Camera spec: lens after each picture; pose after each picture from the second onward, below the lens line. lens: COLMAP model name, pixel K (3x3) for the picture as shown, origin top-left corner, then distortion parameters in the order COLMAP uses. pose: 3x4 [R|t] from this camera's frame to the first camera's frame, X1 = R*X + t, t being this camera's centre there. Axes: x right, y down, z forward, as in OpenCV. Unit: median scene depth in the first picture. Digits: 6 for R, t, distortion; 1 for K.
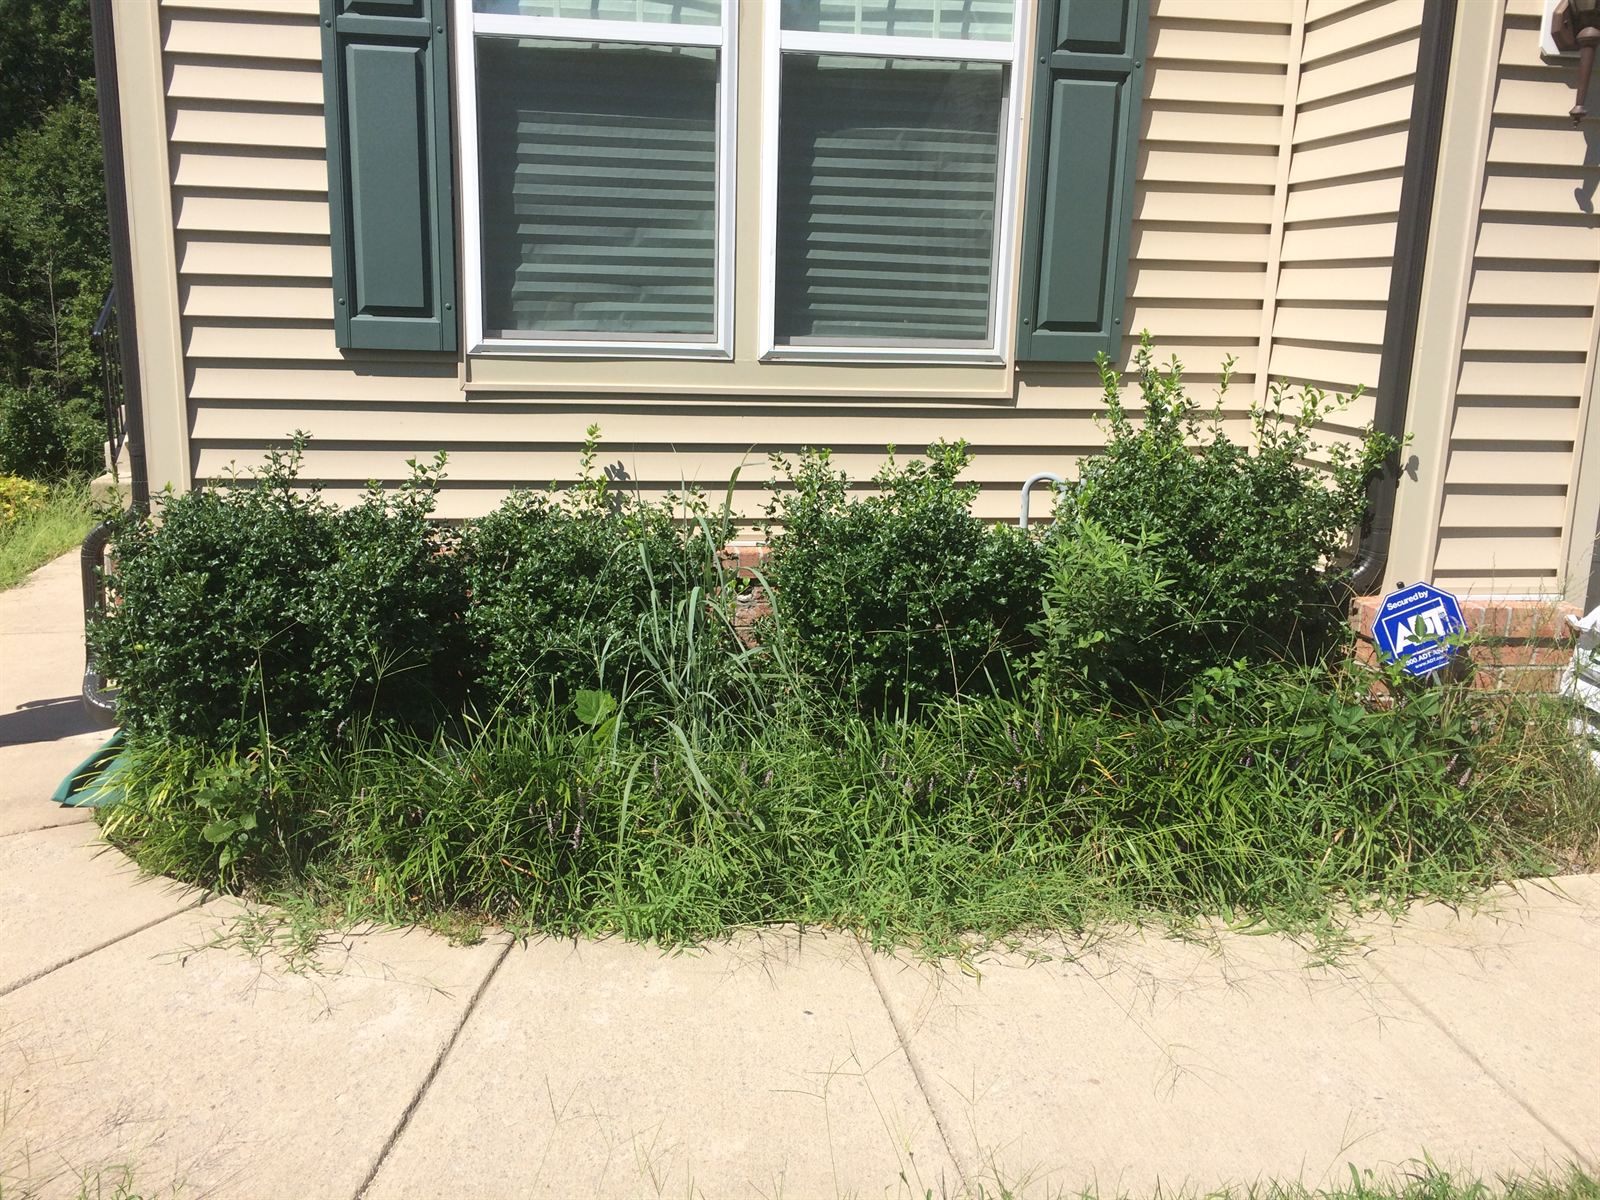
lens RADIAL K [[1225.7, 0, 803.7], [0, 1225.7, 576.6], [0, 0, 1]] dist [0.050068, -0.094716]
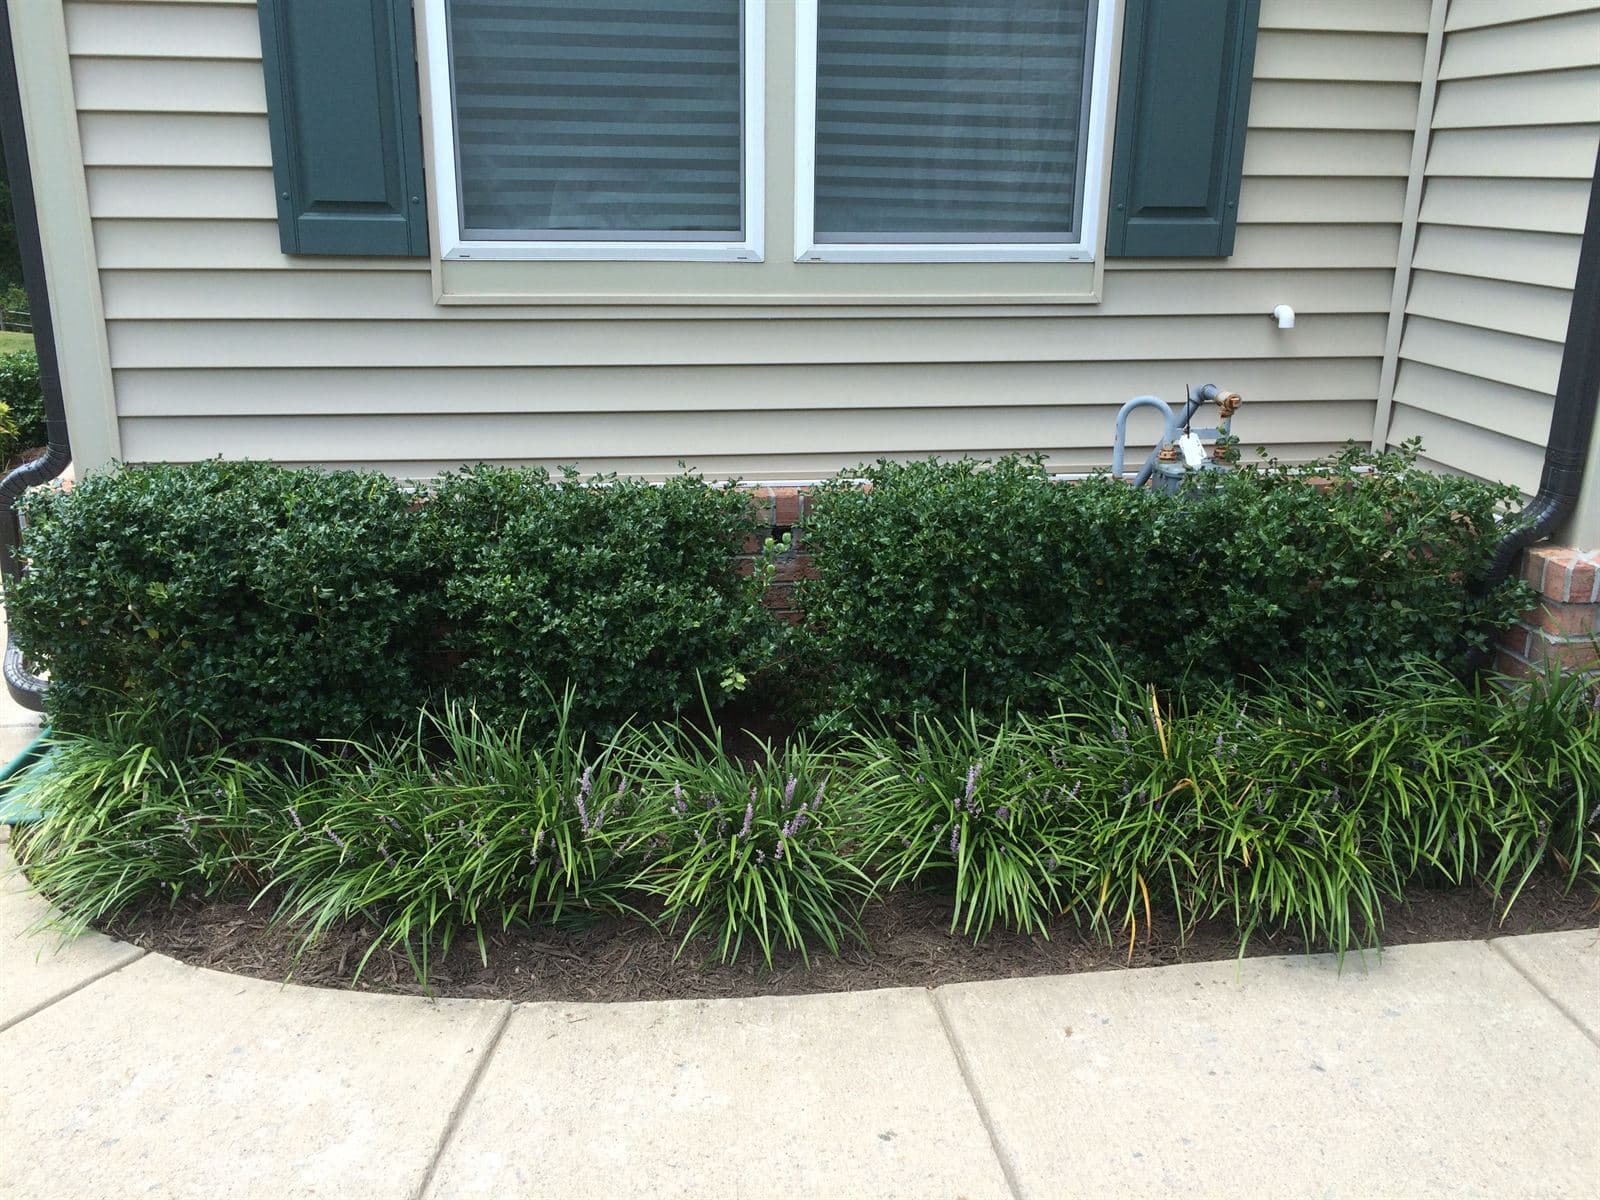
lens RADIAL K [[1225.7, 0, 803.7], [0, 1225.7, 576.6], [0, 0, 1]] dist [0.050068, -0.094716]
pose [[0.999760, -0.009588, -0.019696, -0.020394], [0.011287, 0.996052, 0.088048, -0.044962], [0.018774, -0.088249, 0.995921, 0.188430]]
